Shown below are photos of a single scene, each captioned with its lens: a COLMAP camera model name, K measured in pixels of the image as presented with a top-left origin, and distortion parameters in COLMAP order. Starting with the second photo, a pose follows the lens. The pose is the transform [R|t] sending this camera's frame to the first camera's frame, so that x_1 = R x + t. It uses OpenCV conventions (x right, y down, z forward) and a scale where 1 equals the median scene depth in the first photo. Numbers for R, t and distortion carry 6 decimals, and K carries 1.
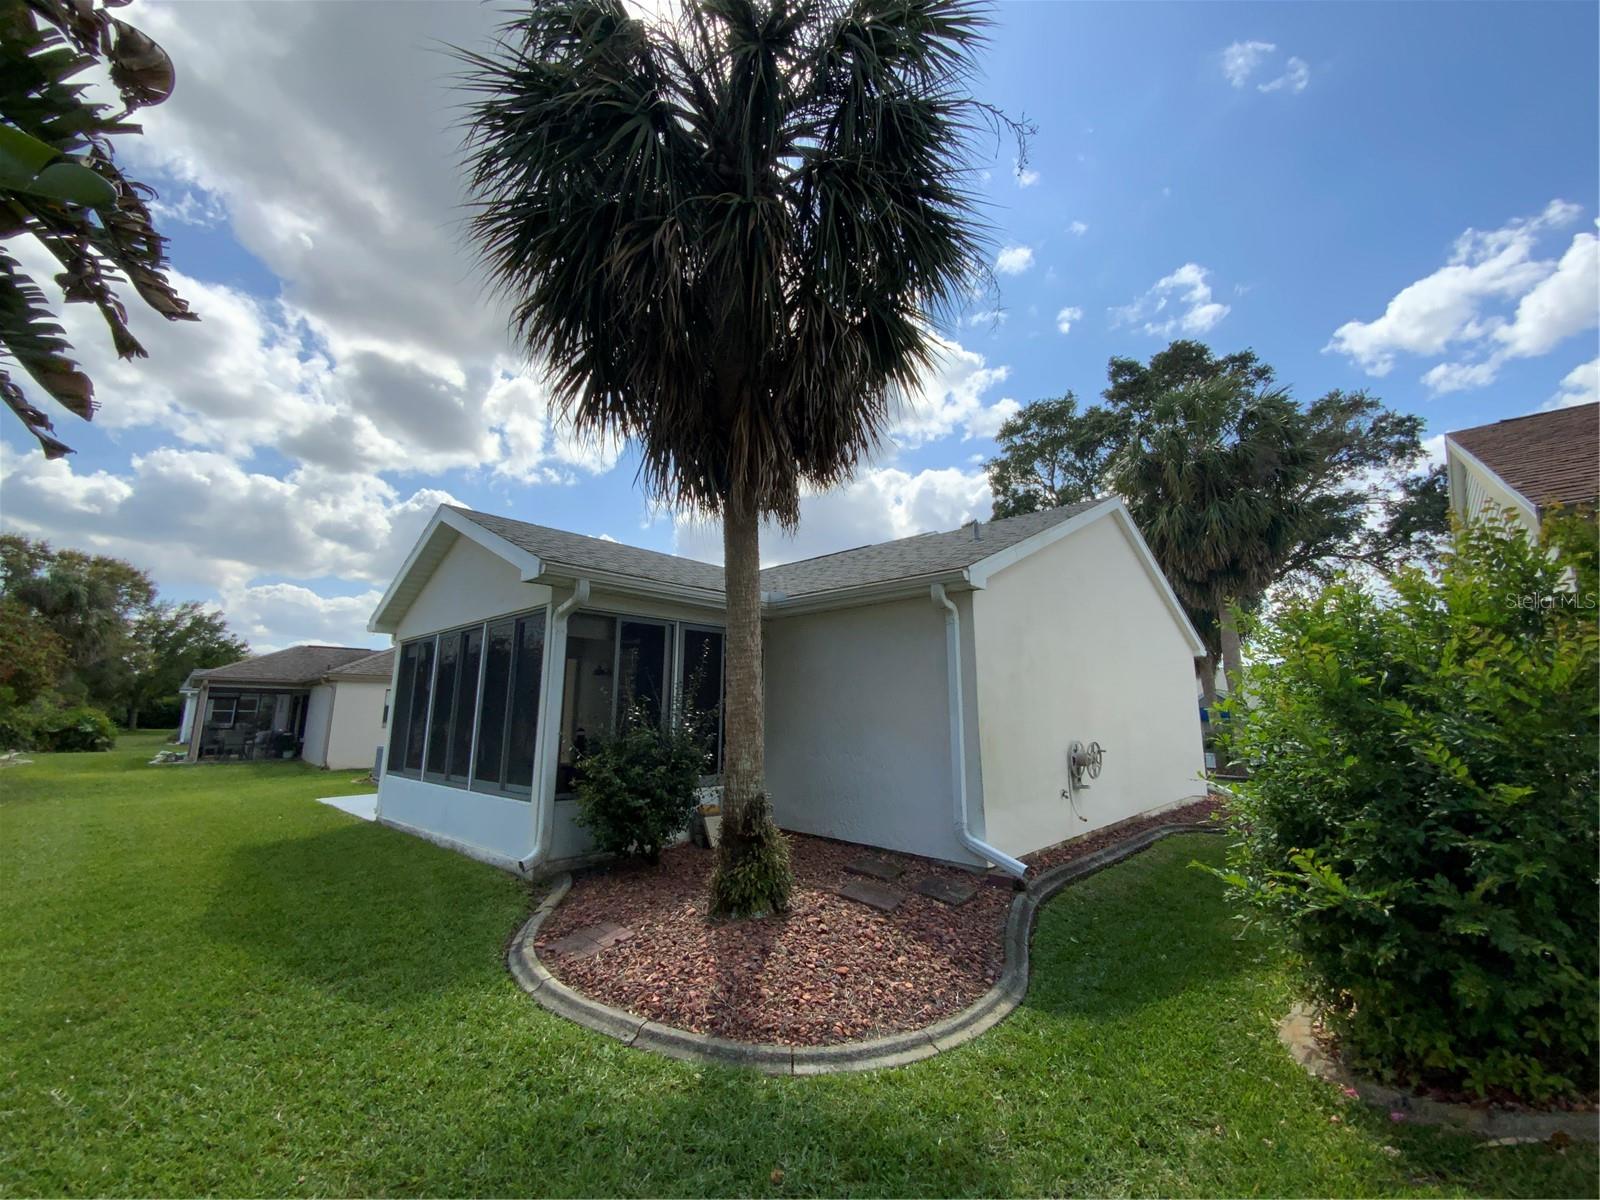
lens RADIAL K [[650.6, 0, 799.2], [0, 650.6, 599.6], [0, 0, 1]] dist [0.025910, -0.021208]
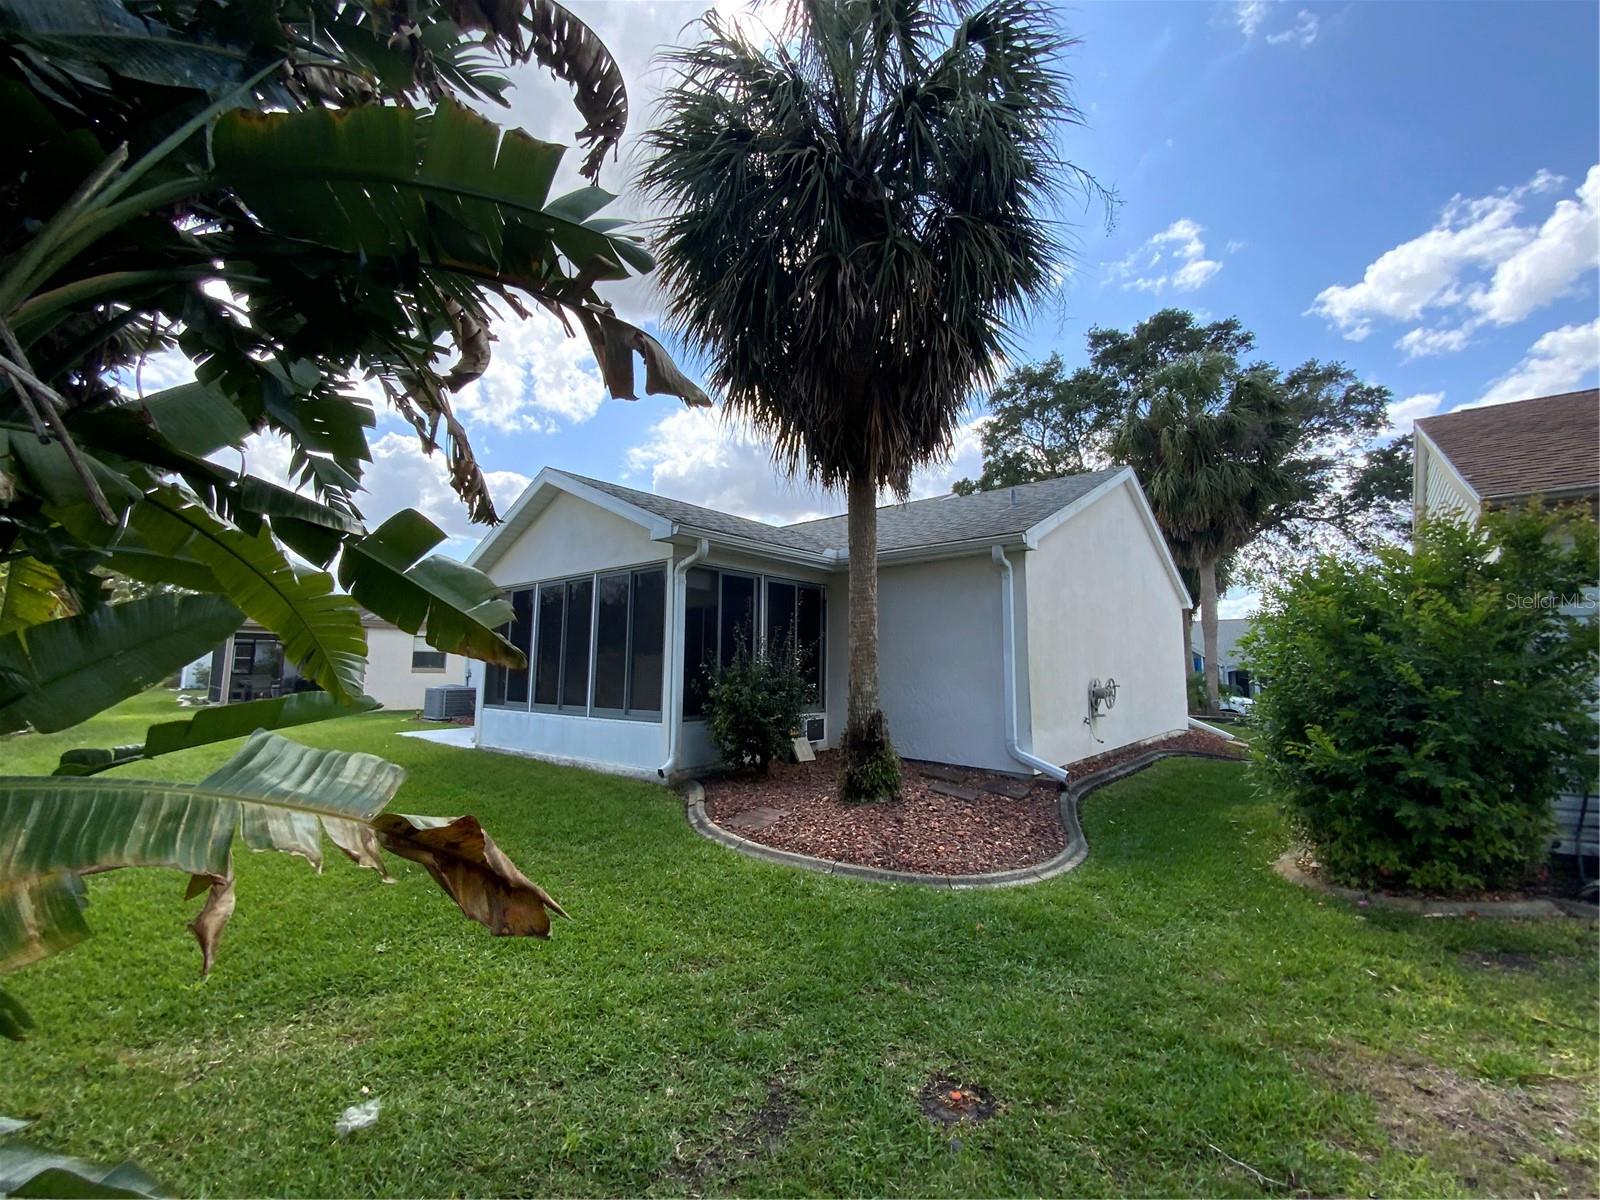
lens RADIAL K [[650.6, 0, 799.2], [0, 650.6, 599.6], [0, 0, 1]] dist [0.025910, -0.021208]
pose [[0.999081, 0.007348, 0.042223, -0.202433], [-0.010383, 0.997343, 0.072106, -0.007619], [-0.041581, -0.072479, 0.996503, -0.186607]]
